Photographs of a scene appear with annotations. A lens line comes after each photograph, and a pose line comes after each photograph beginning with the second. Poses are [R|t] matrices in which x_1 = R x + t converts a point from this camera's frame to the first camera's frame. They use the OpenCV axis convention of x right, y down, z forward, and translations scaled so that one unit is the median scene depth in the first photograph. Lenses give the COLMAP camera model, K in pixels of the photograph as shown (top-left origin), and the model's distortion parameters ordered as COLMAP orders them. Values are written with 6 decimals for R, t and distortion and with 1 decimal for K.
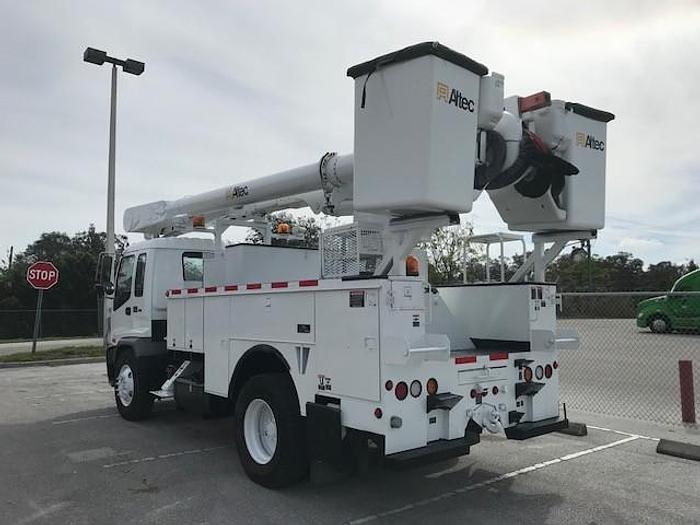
lens RADIAL K [[589.4, 0, 352.1], [0, 589.4, 241.6], [0, 0, 1]] dist [0.001443, 0.016685]
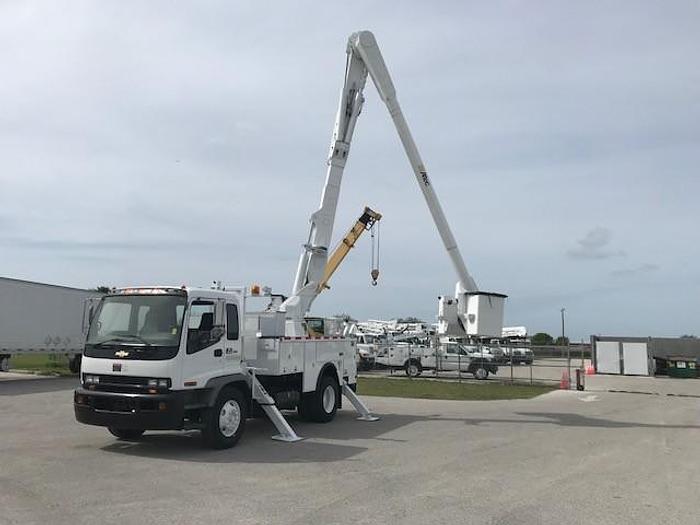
lens RADIAL K [[583.5, 0, 349.3], [0, 583.5, 230.9], [0, 0, 1]] dist [0.013128, 0.000233]
pose [[-0.450247, 0.197370, 0.870817, -2.286219], [-0.059421, 0.966479, -0.249774, 0.238173], [-0.890925, -0.164205, -0.423426, 1.952124]]
